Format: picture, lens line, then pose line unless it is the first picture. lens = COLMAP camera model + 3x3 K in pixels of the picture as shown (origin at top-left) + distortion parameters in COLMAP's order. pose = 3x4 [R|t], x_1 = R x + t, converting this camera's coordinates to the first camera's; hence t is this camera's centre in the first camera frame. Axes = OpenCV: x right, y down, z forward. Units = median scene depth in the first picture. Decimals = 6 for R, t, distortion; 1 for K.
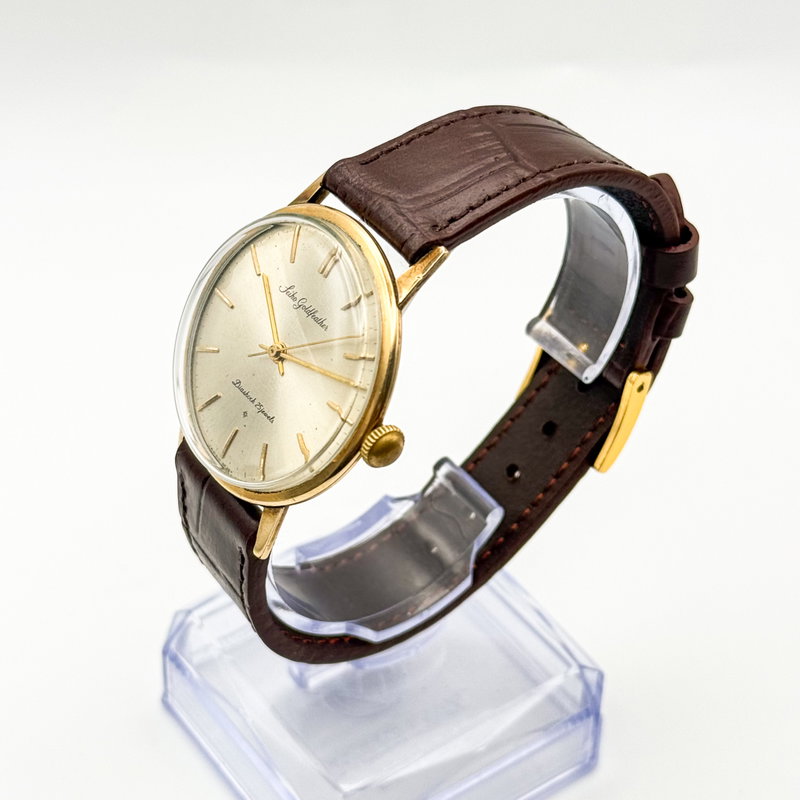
lens RADIAL K [[1835.2, 0, 400.0], [0, 1835.2, 400.0], [0, 0, 1]] dist [0.027008, 0.079495]
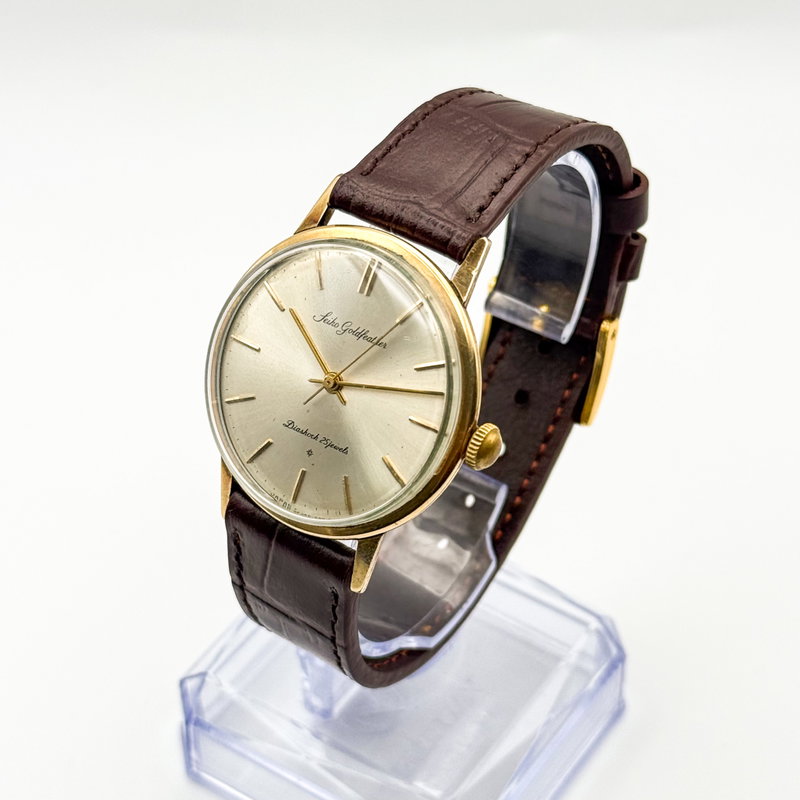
lens RADIAL K [[1835.2, 0, 400.0], [0, 1835.2, 400.0], [0, 0, 1]] dist [0.027008, 0.079495]
pose [[0.940289, -0.242770, 0.238577, -0.255208], [0.240345, 0.969877, 0.039663, -0.044798], [-0.241020, 0.020047, 0.970313, 0.047593]]
